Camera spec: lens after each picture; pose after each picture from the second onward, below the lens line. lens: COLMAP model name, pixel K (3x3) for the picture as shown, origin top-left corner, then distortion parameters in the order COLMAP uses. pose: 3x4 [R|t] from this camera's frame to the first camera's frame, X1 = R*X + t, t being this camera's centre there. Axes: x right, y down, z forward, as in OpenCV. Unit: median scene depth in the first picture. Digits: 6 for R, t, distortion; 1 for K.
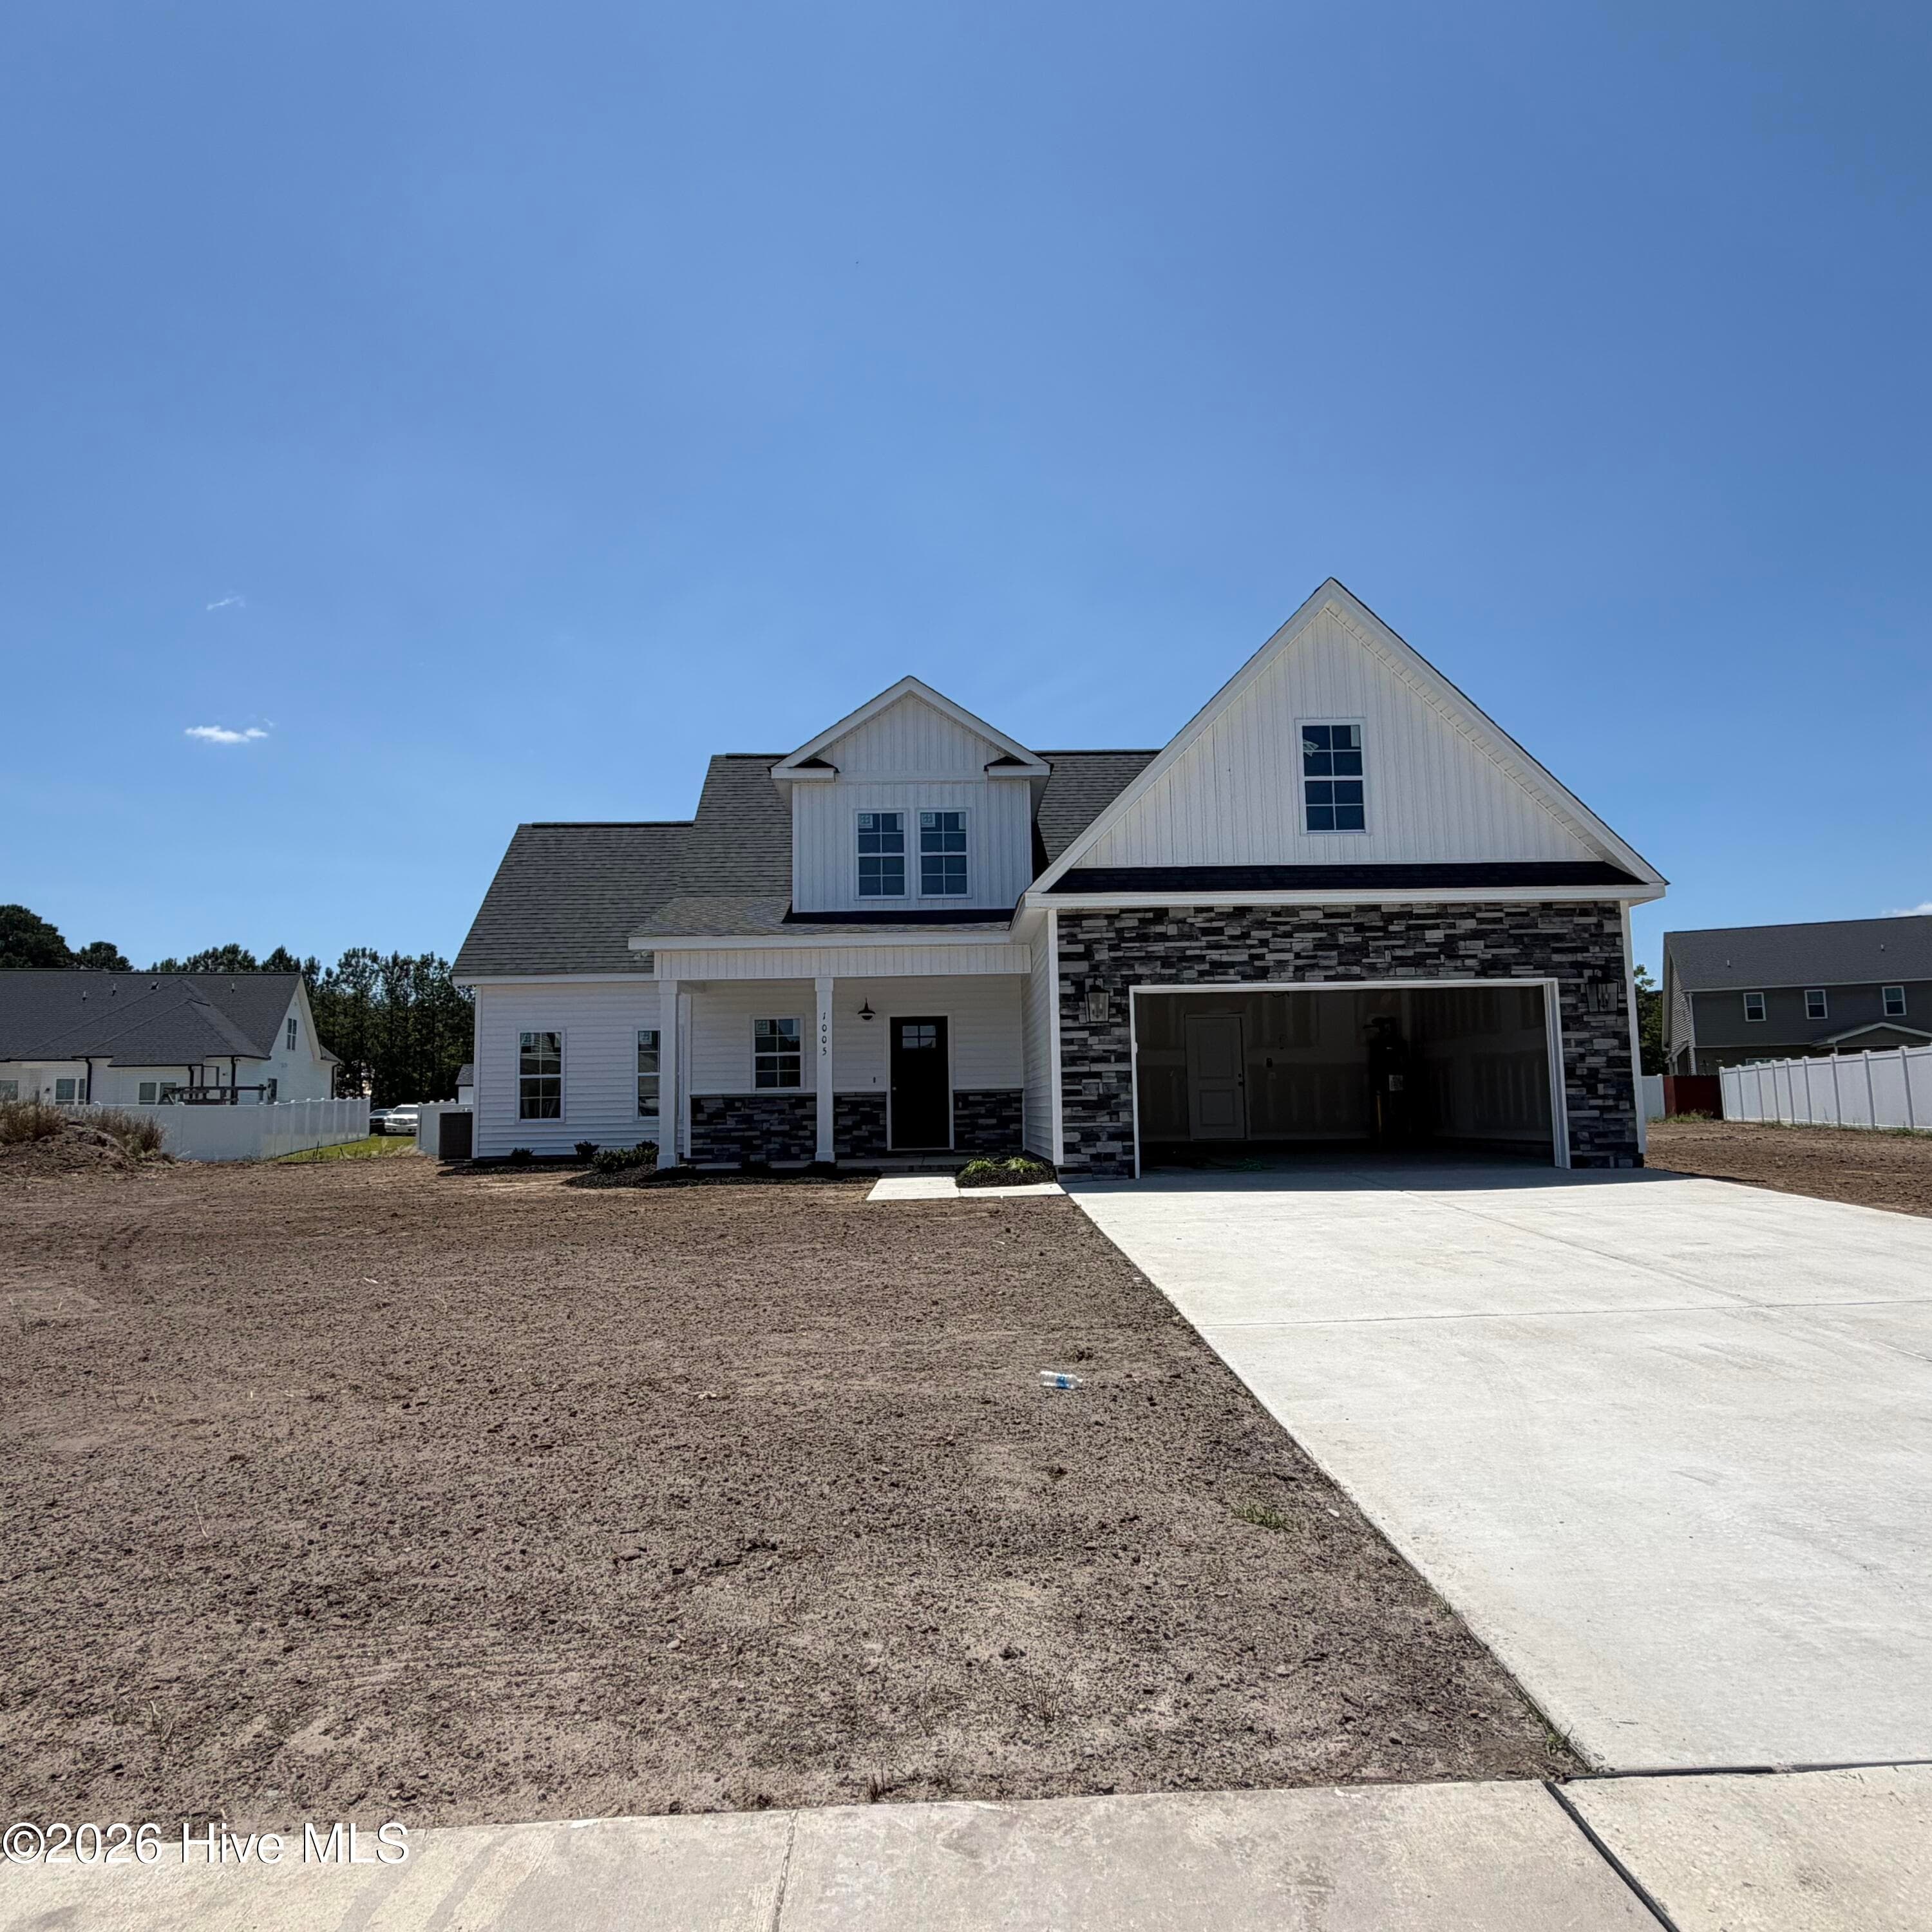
lens RADIAL K [[1275.3, 0, 972.1], [0, 1275.3, 958.5], [0, 0, 1]] dist [-0.014041, 0.018504]
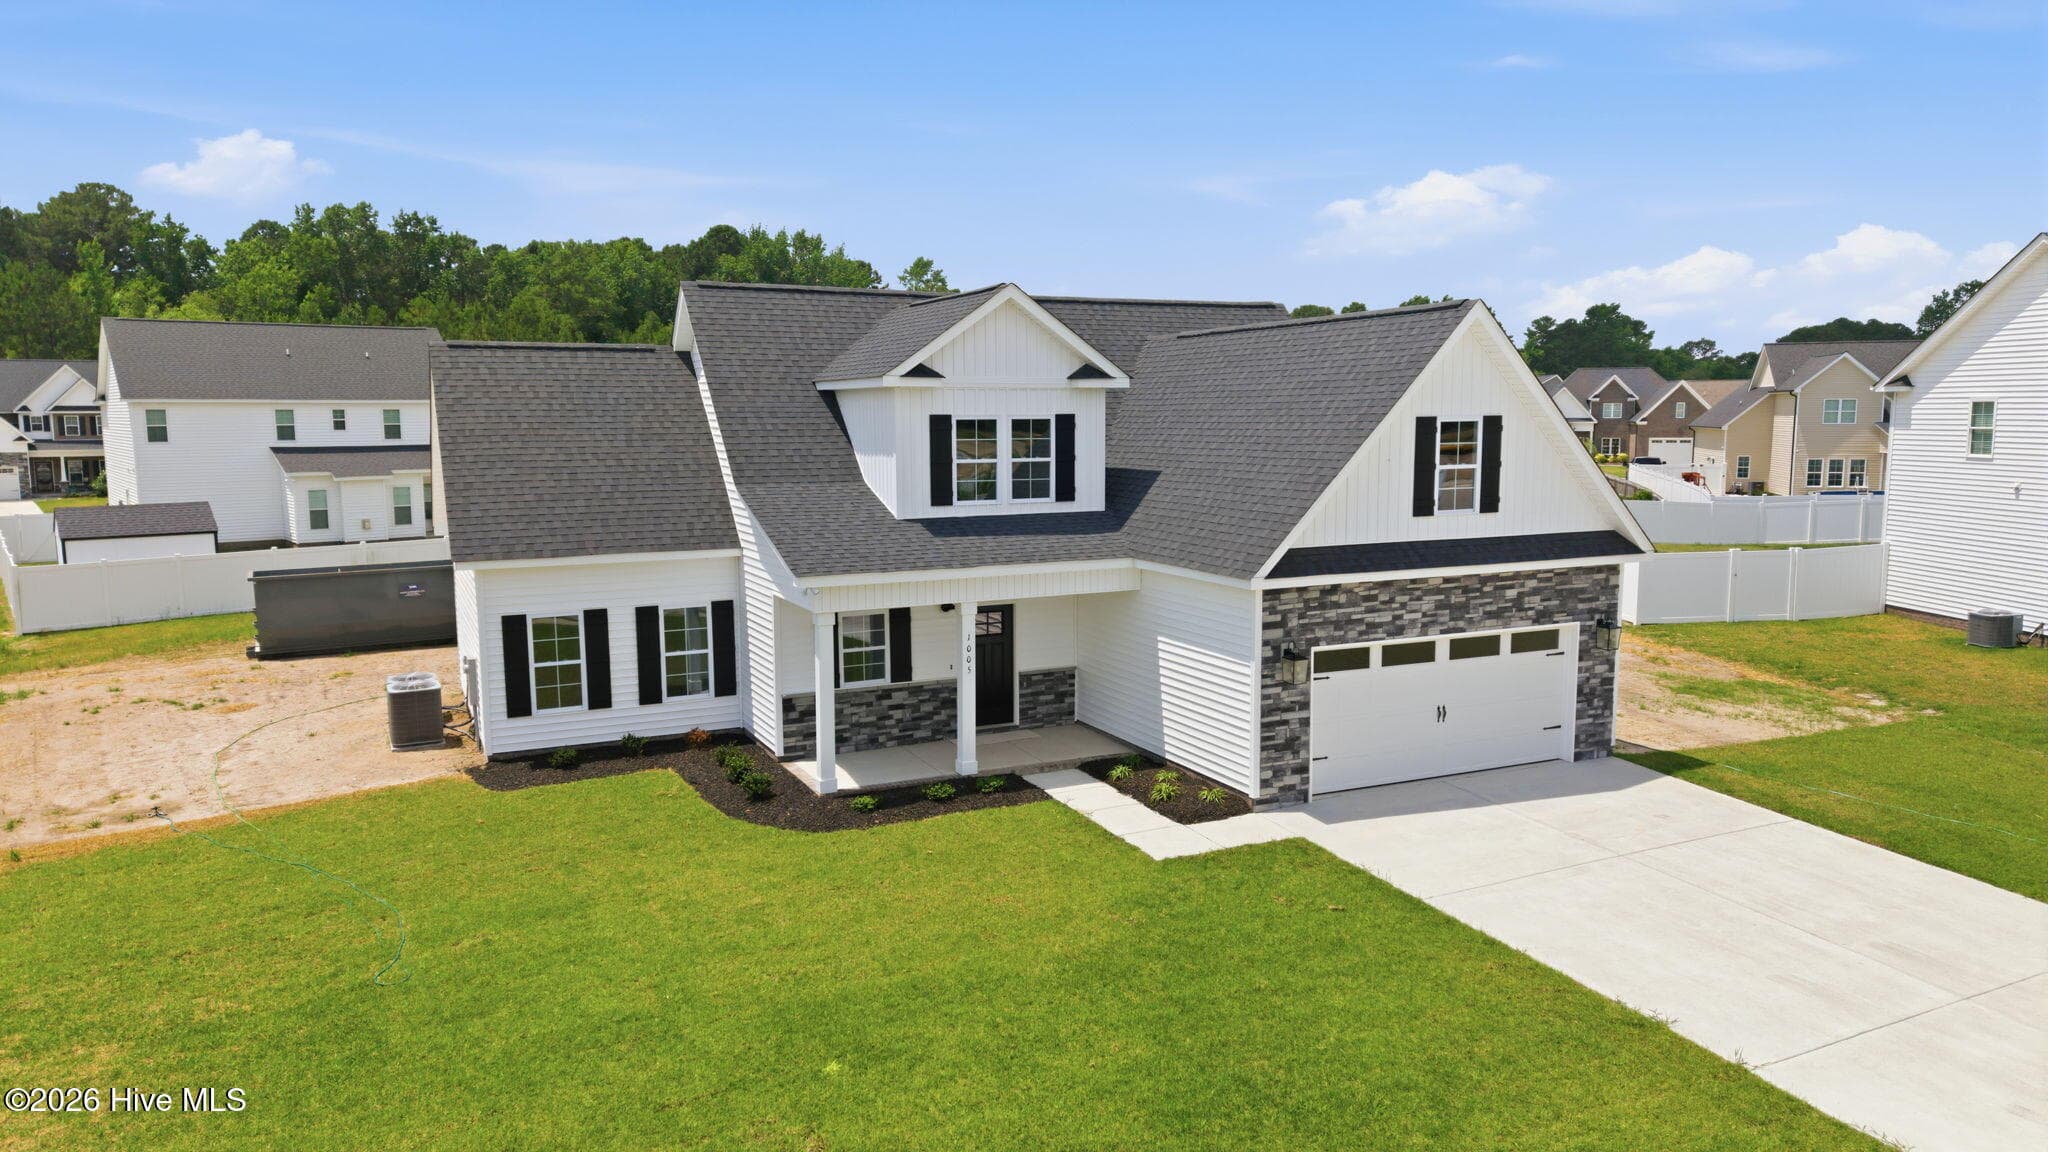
lens RADIAL K [[1397.5, 0, 1025.3], [0, 1397.5, 580.4], [0, 0, 1]] dist [0.044859, -0.052059]
pose [[0.911706, -0.036085, 0.409255, -0.647905], [-0.061992, 0.972648, 0.223860, -0.312743], [-0.406139, -0.229465, 0.884532, -0.039583]]
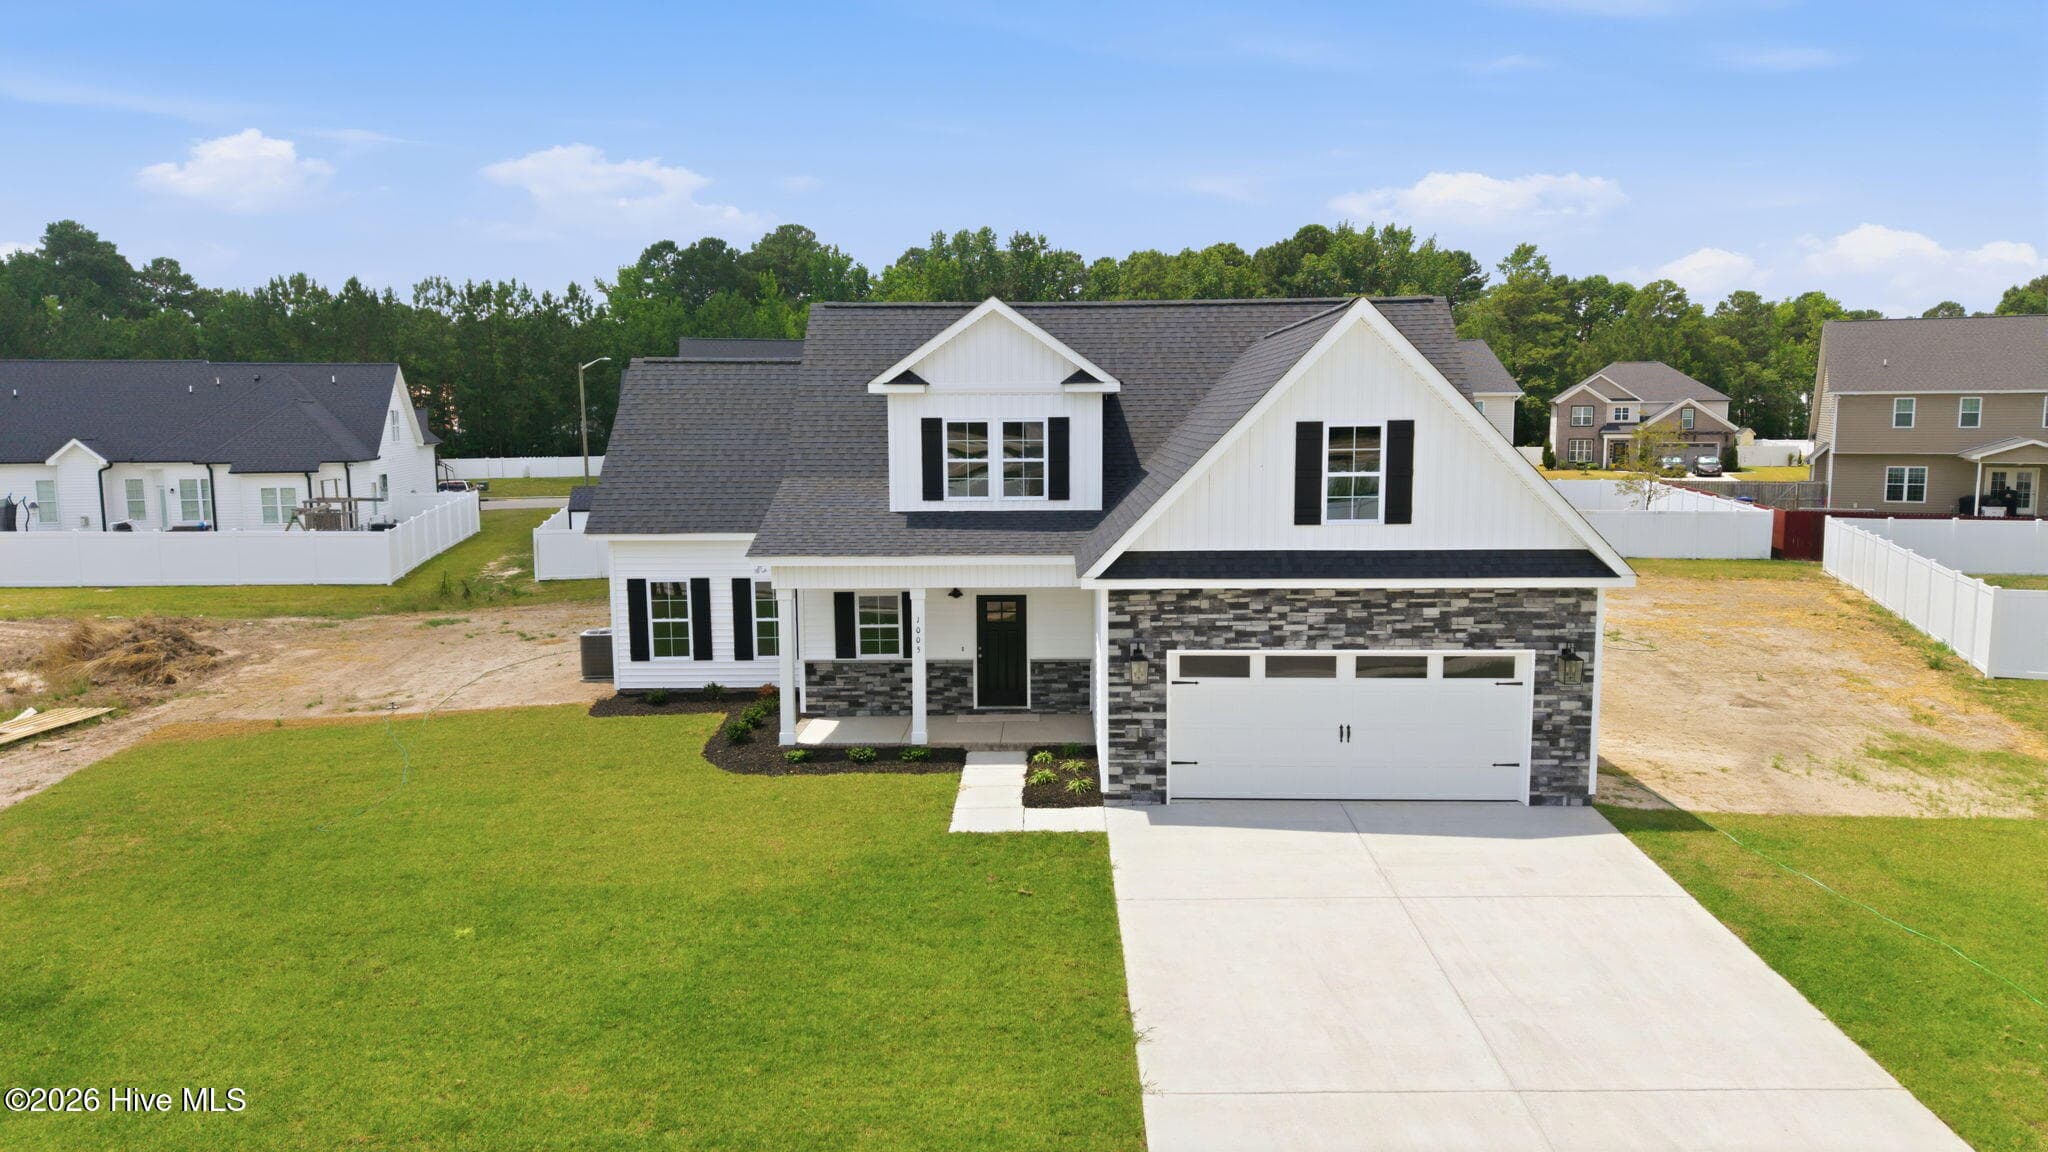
lens RADIAL K [[1397.5, 0, 1009.2], [0, 1397.5, 577.8], [0, 0, 1]] dist [0.044859, -0.052059]
pose [[0.998156, 0.017632, -0.058078, 0.049378], [-0.003167, 0.970703, 0.240263, -0.356456], [0.060613, -0.239636, 0.968969, -0.267999]]
